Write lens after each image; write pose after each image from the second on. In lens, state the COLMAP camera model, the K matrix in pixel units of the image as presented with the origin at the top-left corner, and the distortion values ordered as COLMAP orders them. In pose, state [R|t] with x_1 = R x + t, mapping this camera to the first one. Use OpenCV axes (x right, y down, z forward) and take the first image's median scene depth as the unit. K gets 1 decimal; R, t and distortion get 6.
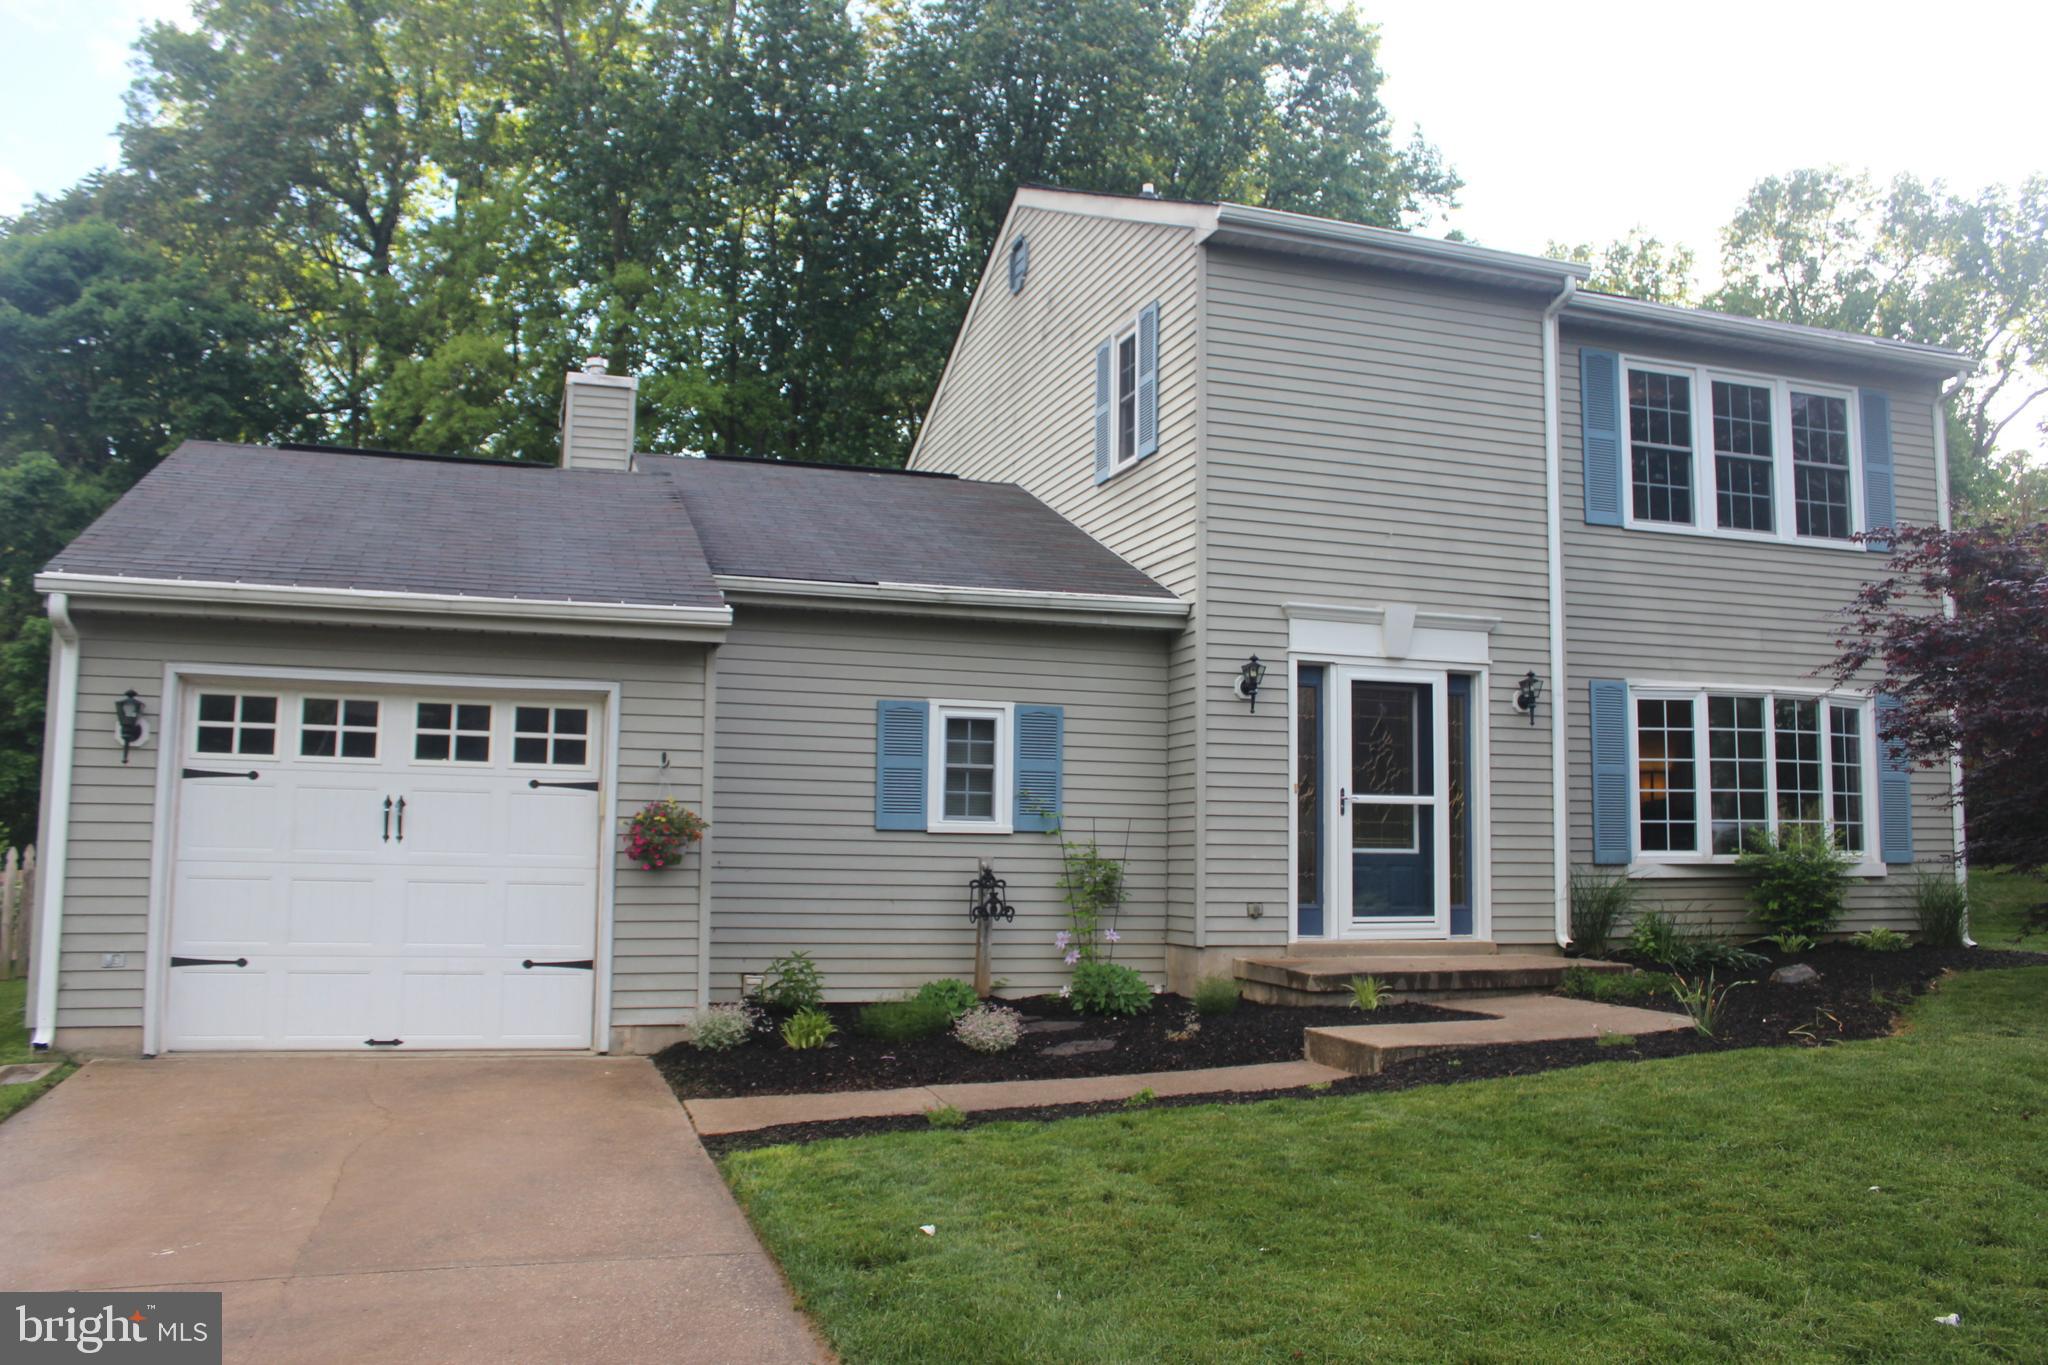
lens RADIAL K [[1696.3, 0, 1055.3], [0, 1696.3, 671.5], [0, 0, 1]] dist [-0.166280, 0.148848]
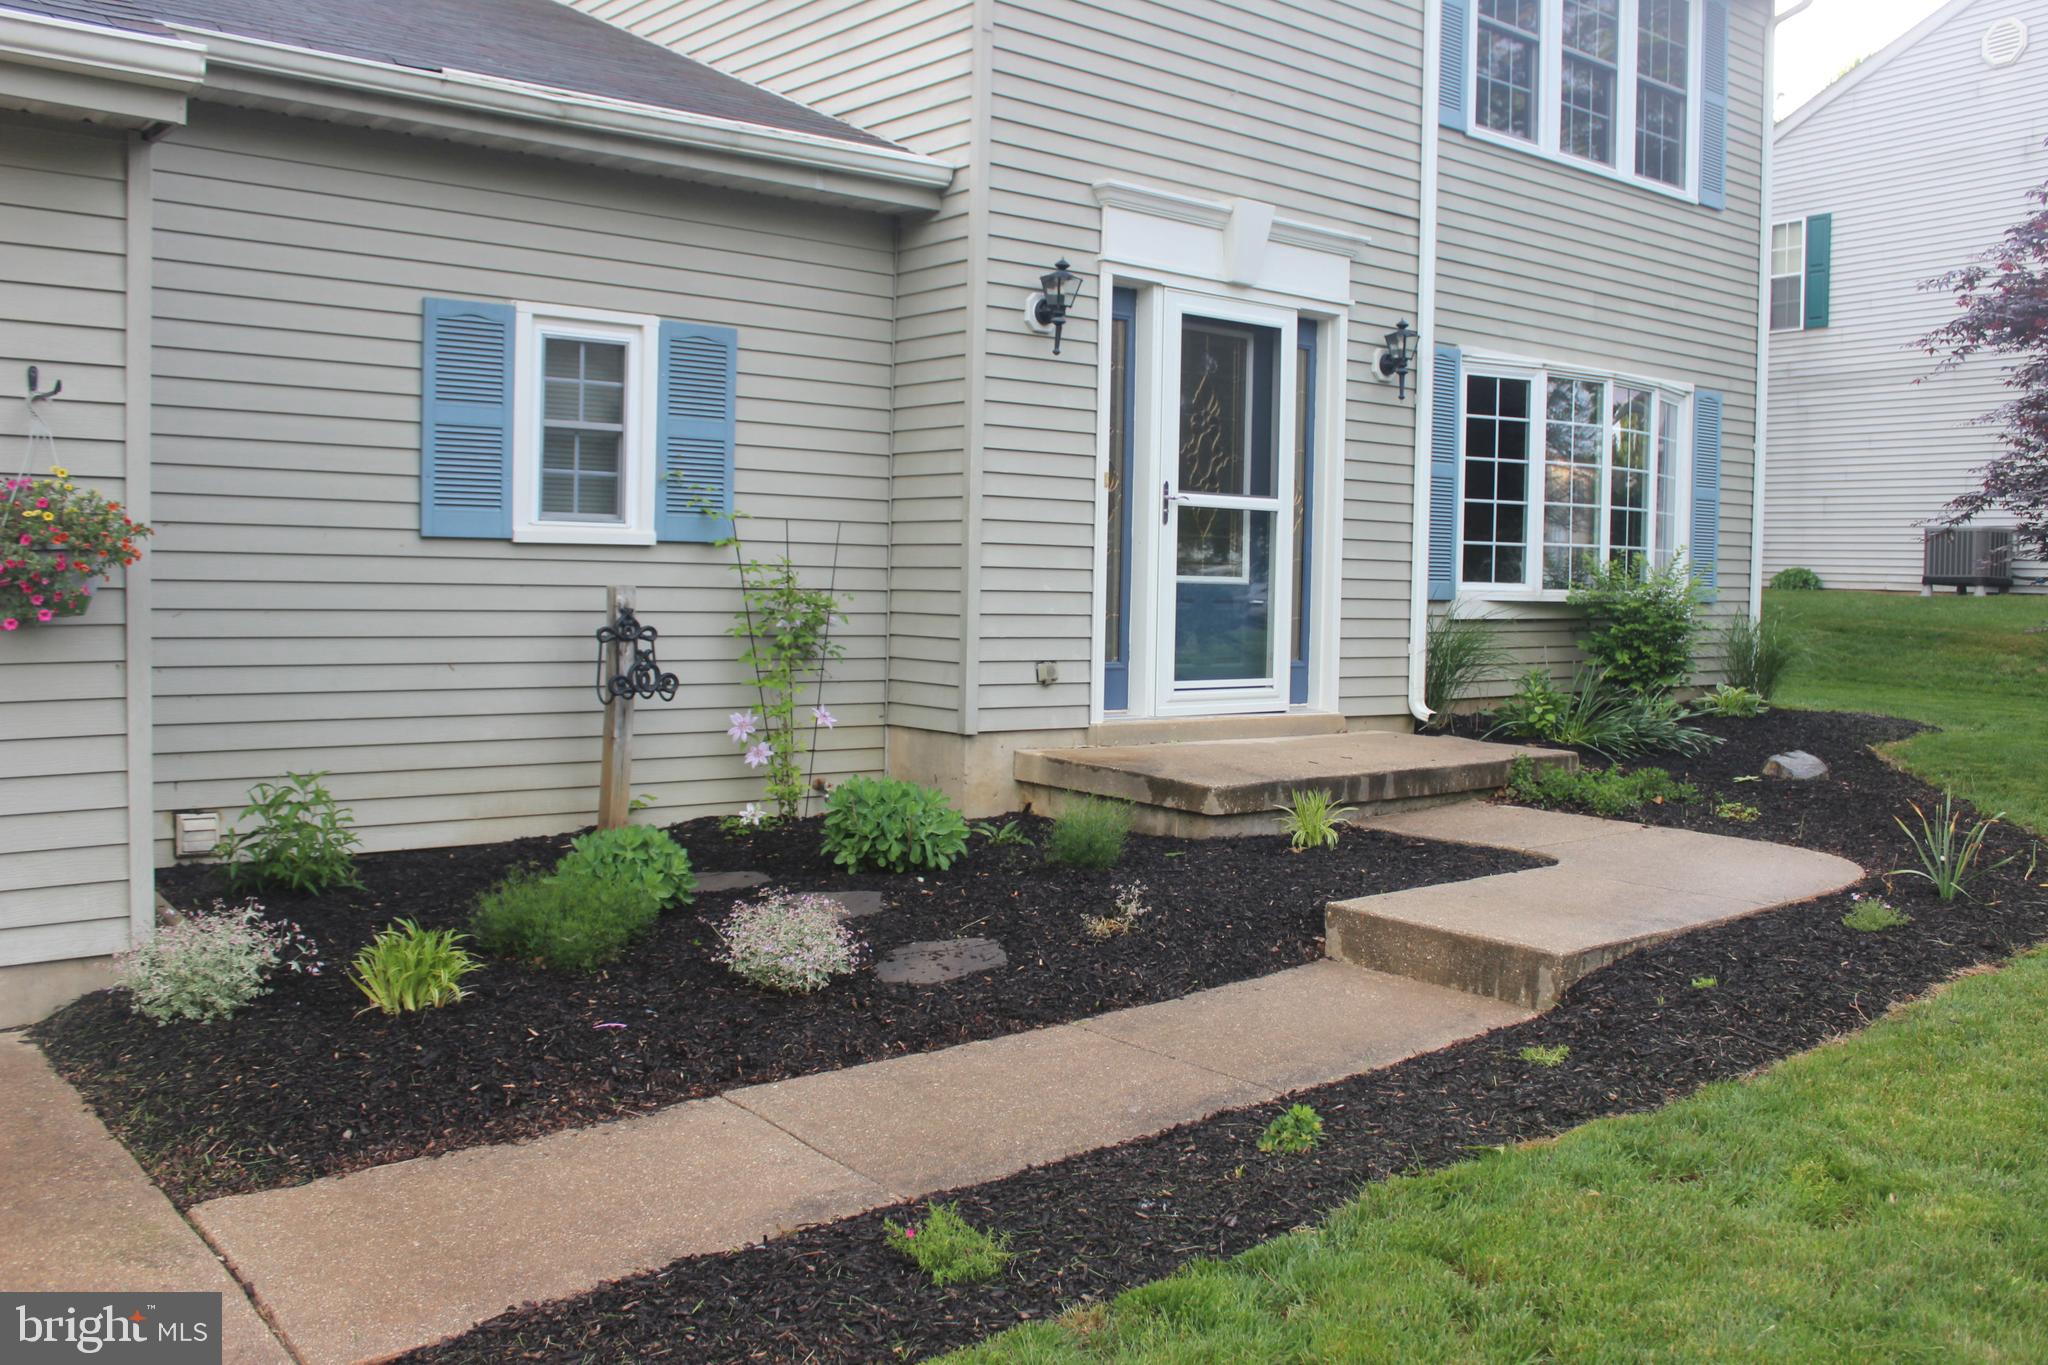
lens RADIAL K [[1820.8, 0, 1058.9], [0, 1820.8, 660.7], [0, 0, 1]] dist [-0.155920, 0.152788]
pose [[0.928108, -0.009238, 0.372195, -0.127071], [-0.052187, 0.986595, 0.154621, 0.032191], [-0.368634, -0.162929, 0.915185, 0.378518]]
